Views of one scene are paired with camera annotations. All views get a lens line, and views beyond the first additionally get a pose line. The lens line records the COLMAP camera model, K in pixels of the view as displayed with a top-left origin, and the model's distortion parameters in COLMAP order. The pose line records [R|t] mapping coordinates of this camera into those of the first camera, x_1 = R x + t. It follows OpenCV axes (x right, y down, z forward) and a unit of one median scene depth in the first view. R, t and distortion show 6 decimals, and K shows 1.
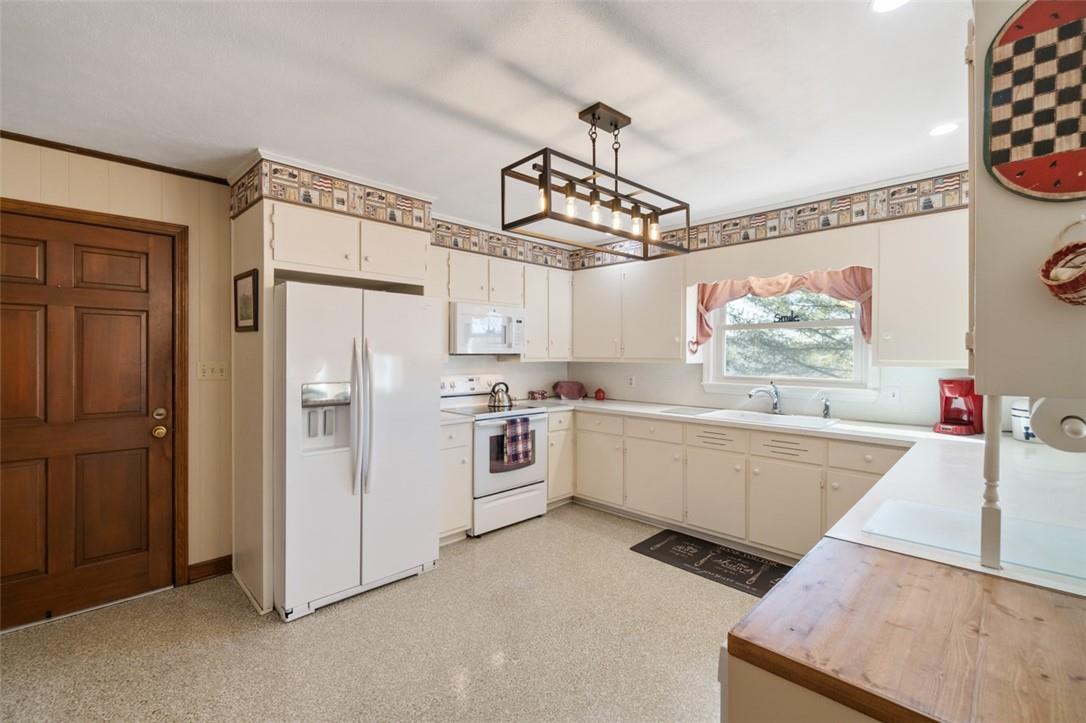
lens RADIAL K [[481.9, 0, 531.3], [0, 481.9, 364.2], [0, 0, 1]] dist [-0.003525, -0.000556]
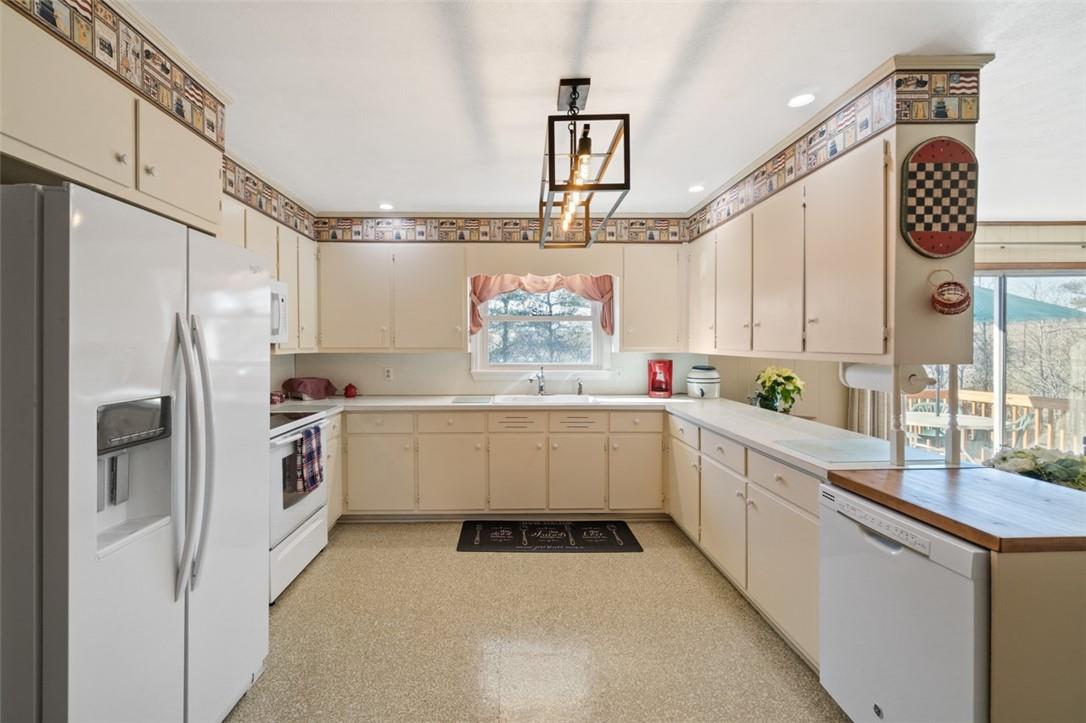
lens RADIAL K [[479.2, 0, 533.4], [0, 479.2, 354.3], [0, 0, 1]] dist [-0.002157, -0.000405]
pose [[0.678114, -0.017756, 0.734743, -0.394811], [0.018739, 0.999801, 0.006867, -0.003231], [-0.734718, 0.009112, 0.678311, 0.269182]]
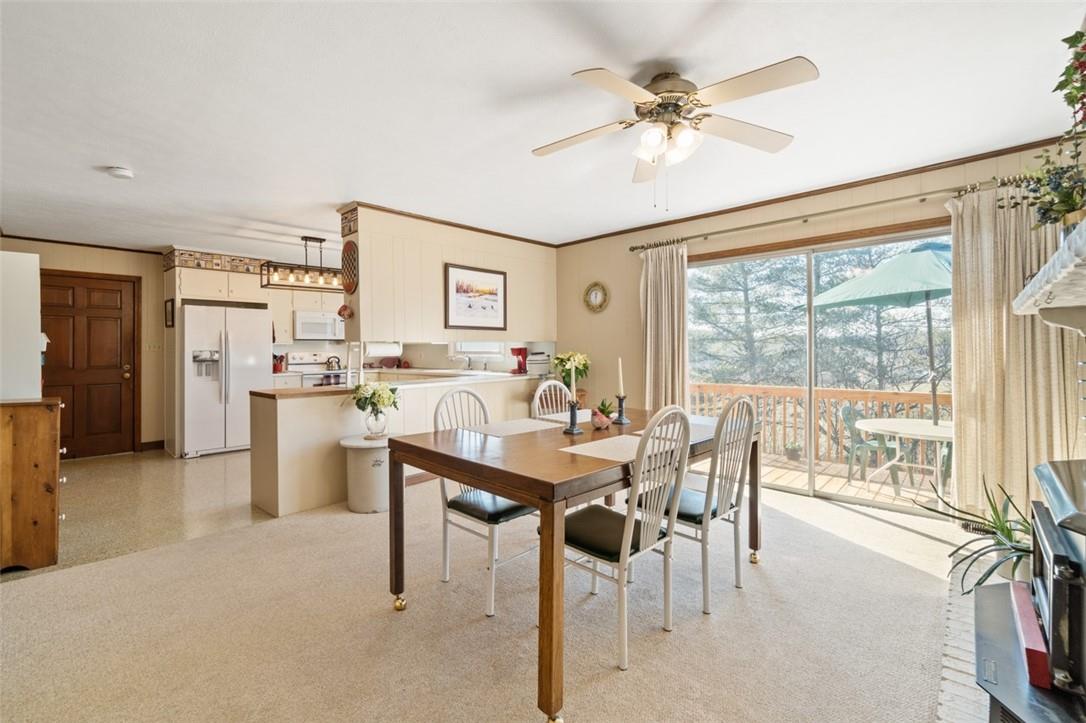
lens RADIAL K [[479.2, 0, 533.4], [0, 479.2, 354.3], [0, 0, 1]] dist [-0.002157, -0.000405]
pose [[0.999289, -0.009138, 0.036582, 0.751637], [0.009663, 0.999852, -0.014222, 0.077164], [-0.036447, 0.014566, 0.999229, -0.936610]]
